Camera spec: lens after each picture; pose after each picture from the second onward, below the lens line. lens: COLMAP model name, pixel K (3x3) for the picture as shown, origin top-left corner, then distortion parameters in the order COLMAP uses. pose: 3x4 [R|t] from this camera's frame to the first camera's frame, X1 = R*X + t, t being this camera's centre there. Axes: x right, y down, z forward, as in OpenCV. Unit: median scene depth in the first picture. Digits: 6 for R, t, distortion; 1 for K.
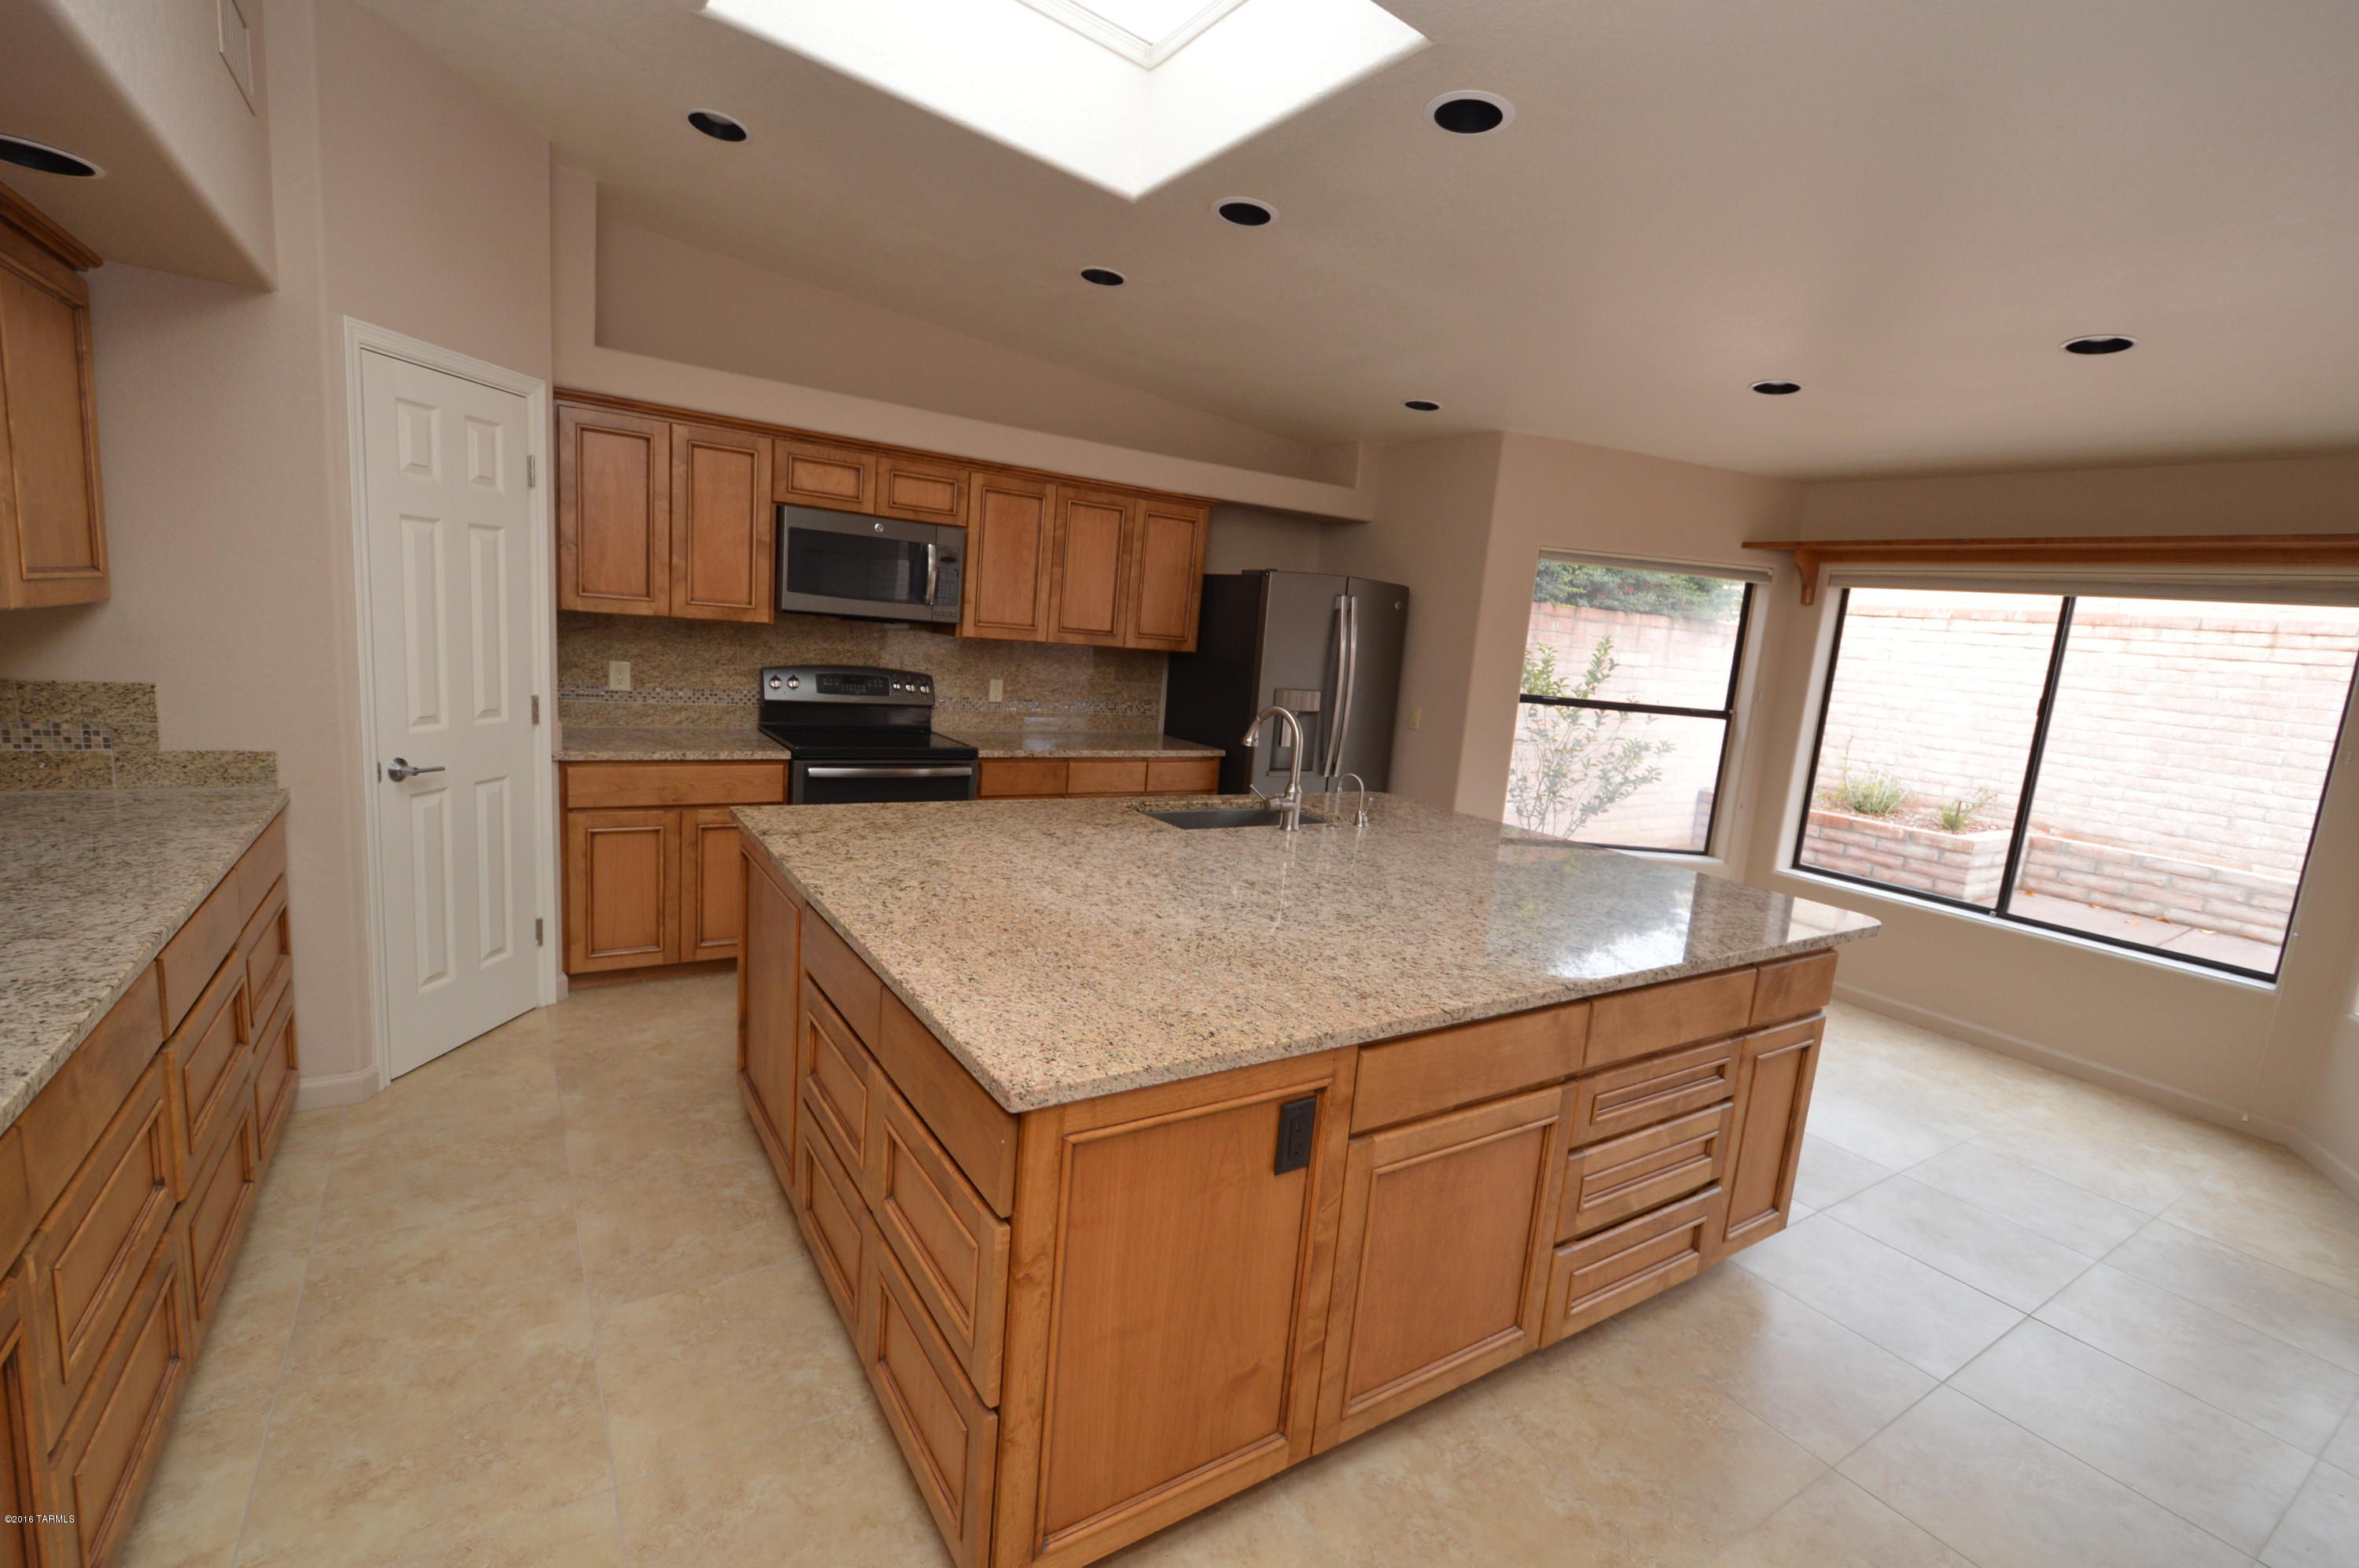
lens RADIAL K [[1042.2, 0, 1169.2], [0, 1042.2, 789.5], [0, 0, 1]] dist [-0.000227, -0.001878]
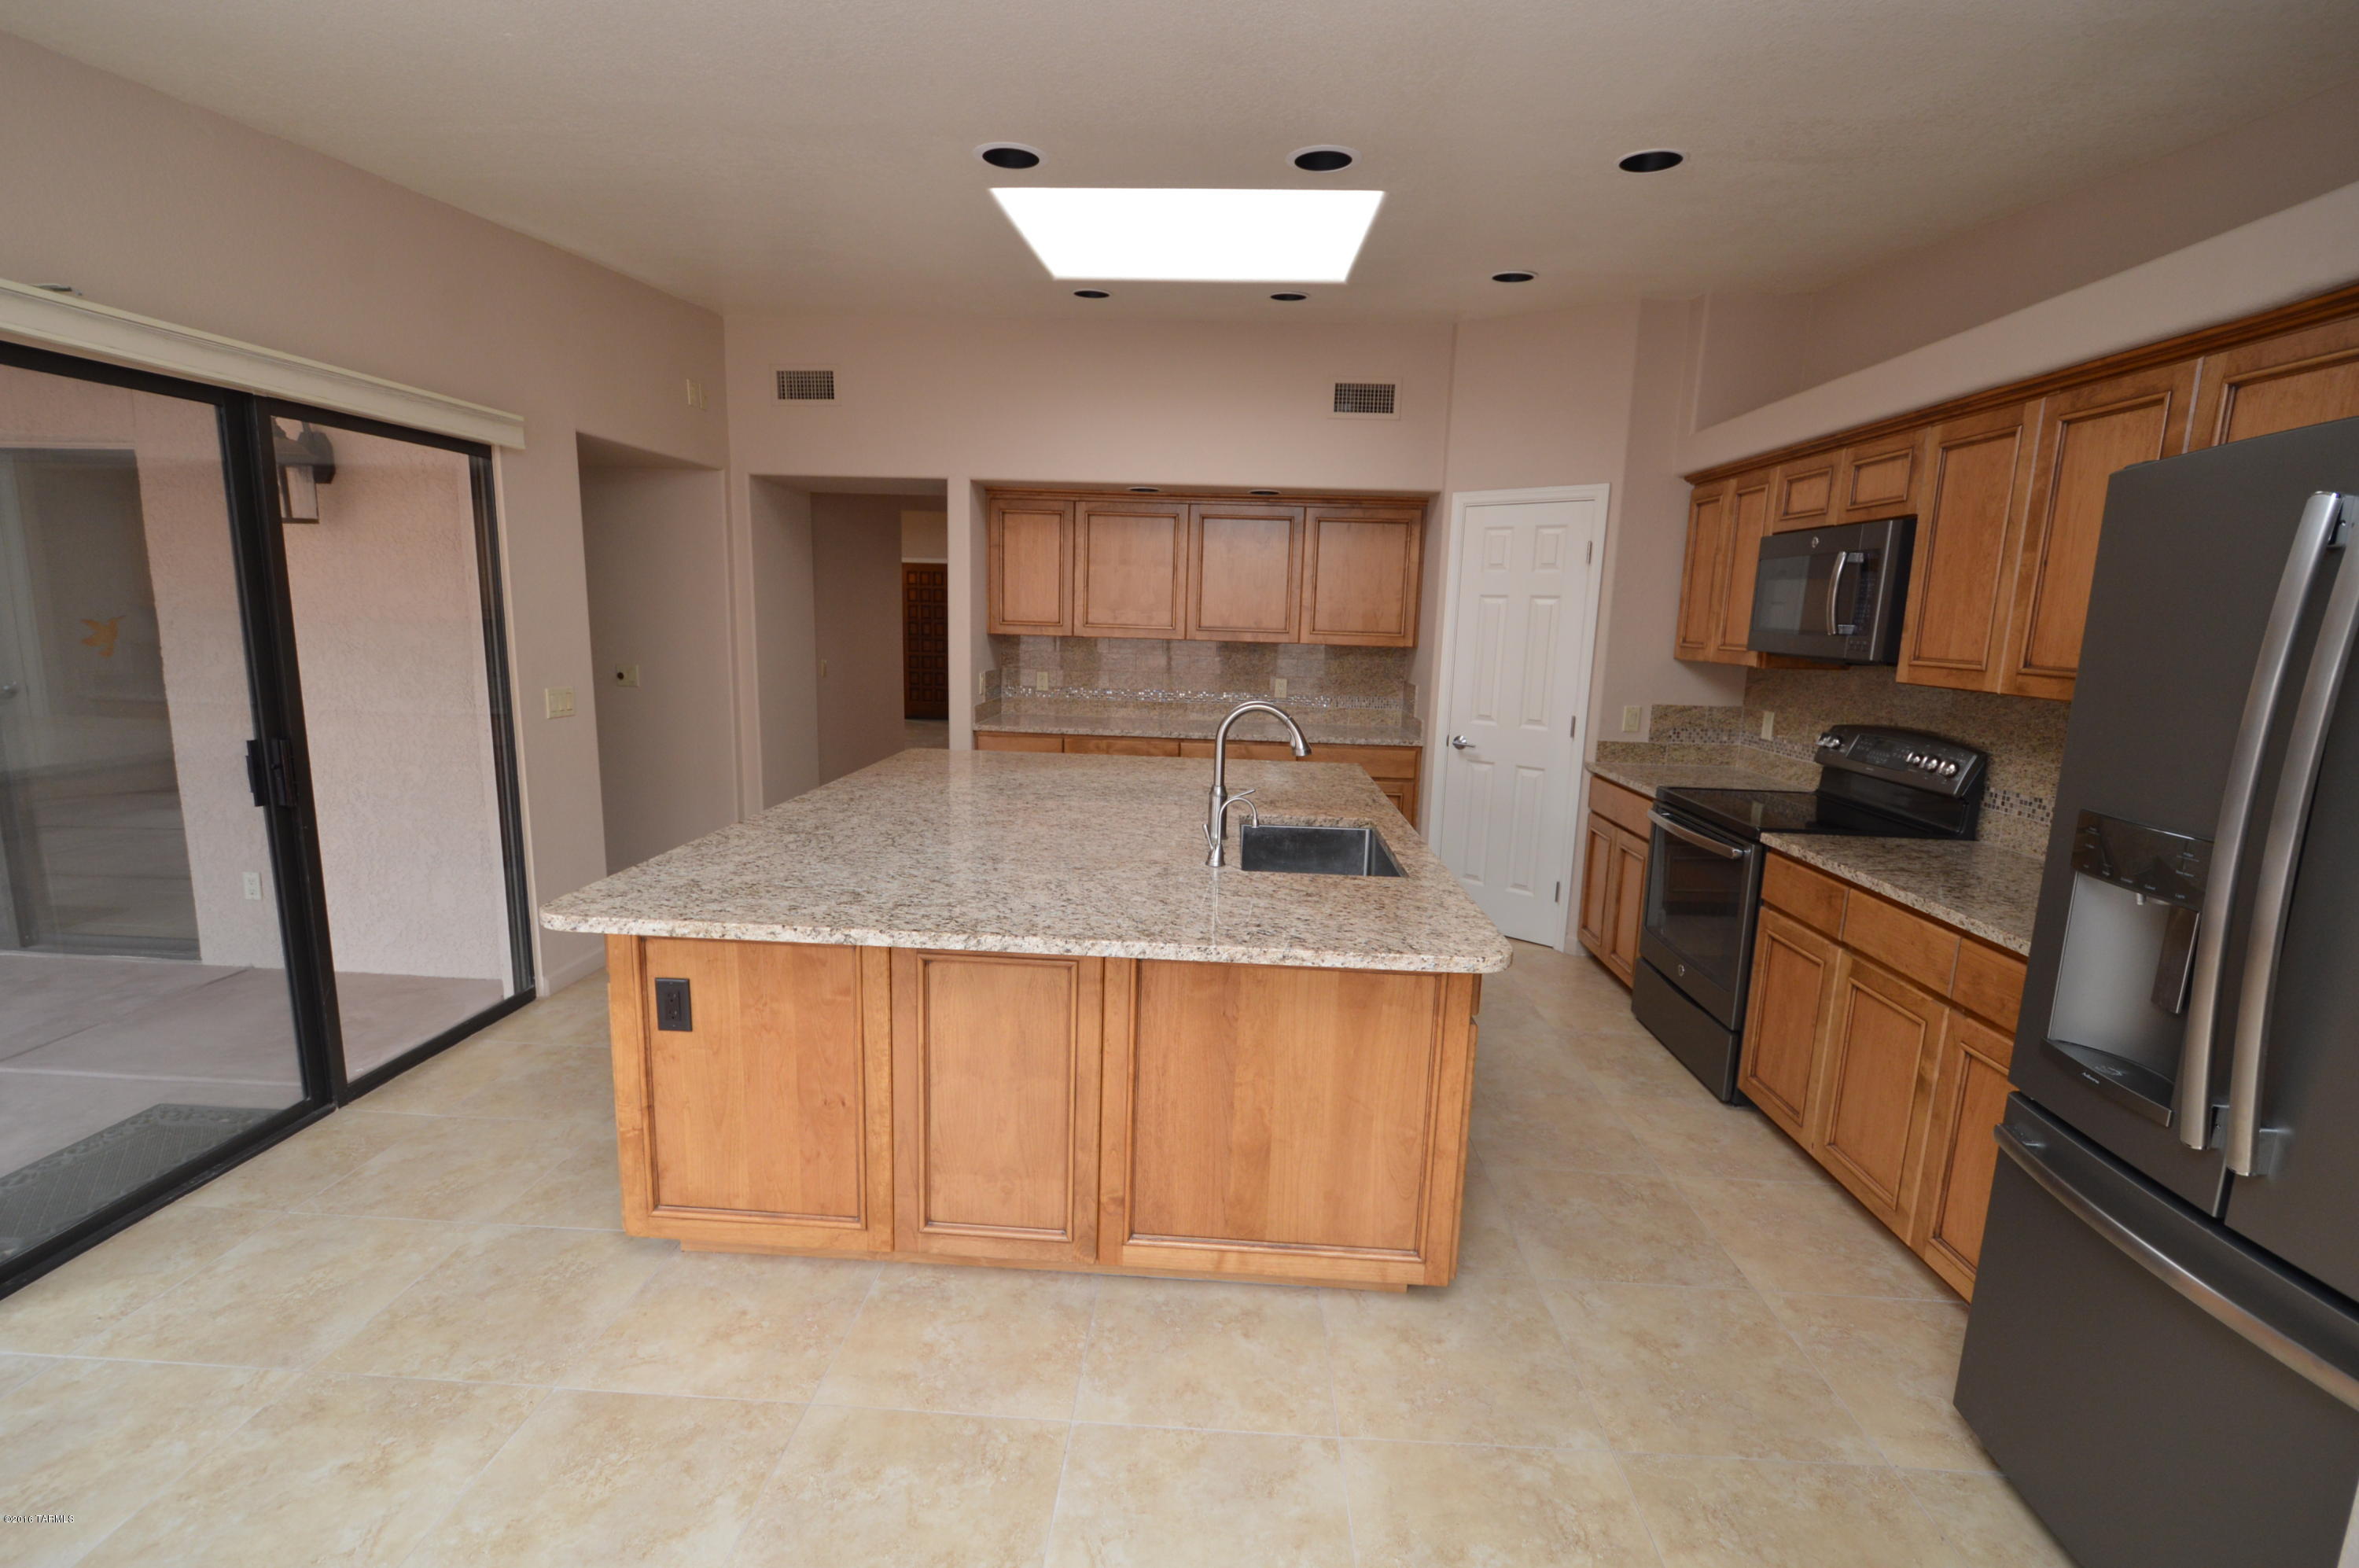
lens RADIAL K [[1042.2, 0, 1173.0], [0, 1042.2, 787.1], [0, 0, 1]] dist [-0.000227, -0.001878]
pose [[-0.576508, 0.037002, -0.816254, 0.637271], [-0.204113, 0.960781, 0.187715, -0.120025], [0.791187, 0.274827, -0.546345, 1.079230]]
